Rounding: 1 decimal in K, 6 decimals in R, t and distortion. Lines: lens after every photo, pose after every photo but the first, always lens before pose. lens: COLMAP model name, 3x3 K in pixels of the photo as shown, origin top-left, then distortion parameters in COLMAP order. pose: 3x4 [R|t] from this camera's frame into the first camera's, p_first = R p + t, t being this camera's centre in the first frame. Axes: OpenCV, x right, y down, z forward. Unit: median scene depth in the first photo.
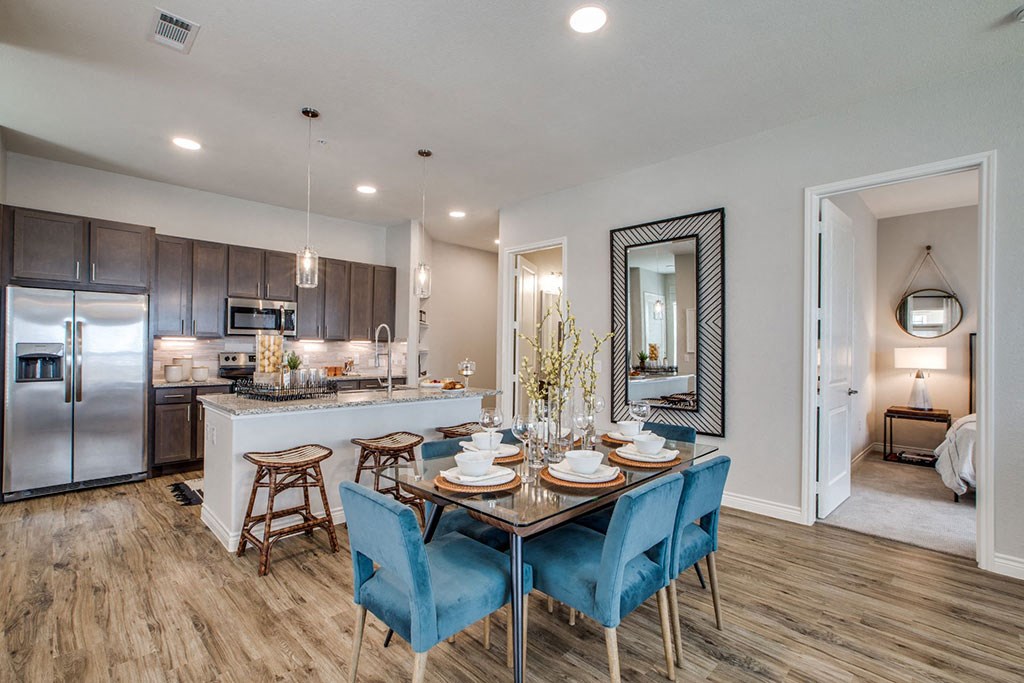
lens RADIAL K [[464.0, 0, 508.2], [0, 464.0, 341.2], [0, 0, 1]] dist [-0.003797, -0.000171]
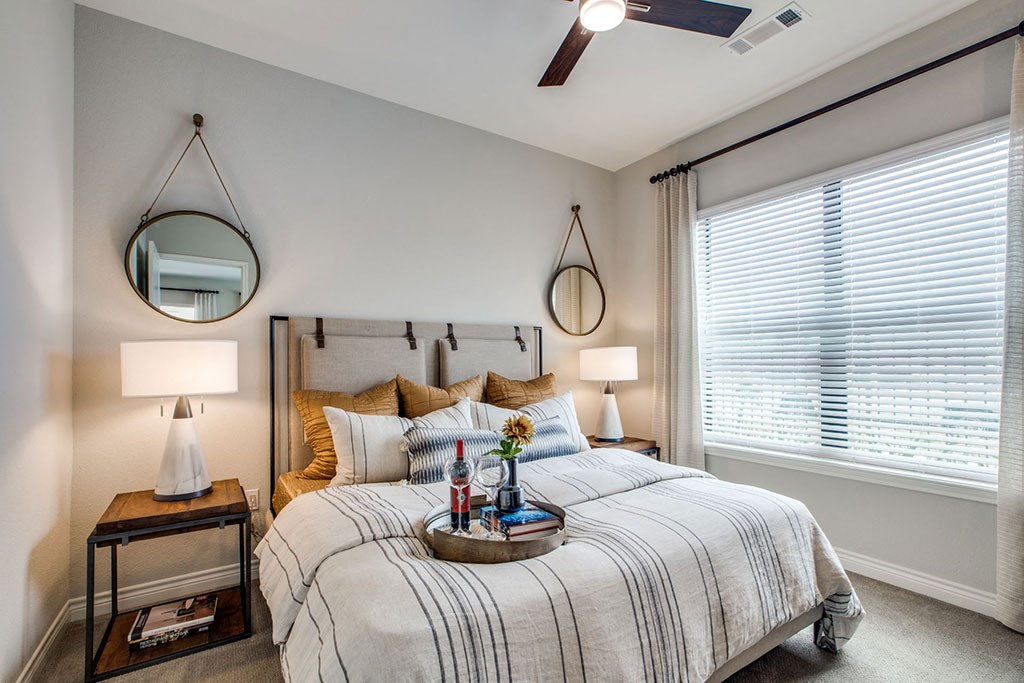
lens RADIAL K [[464.0, 0, 486.6], [0, 464.0, 360.0], [0, 0, 1]] dist [-0.003797, -0.000171]
pose [[0.226002, -0.003377, 0.974121, 0.548070], [-0.001061, 0.999993, 0.003712, 0.027761], [-0.974126, -0.001872, 0.225997, 0.641224]]
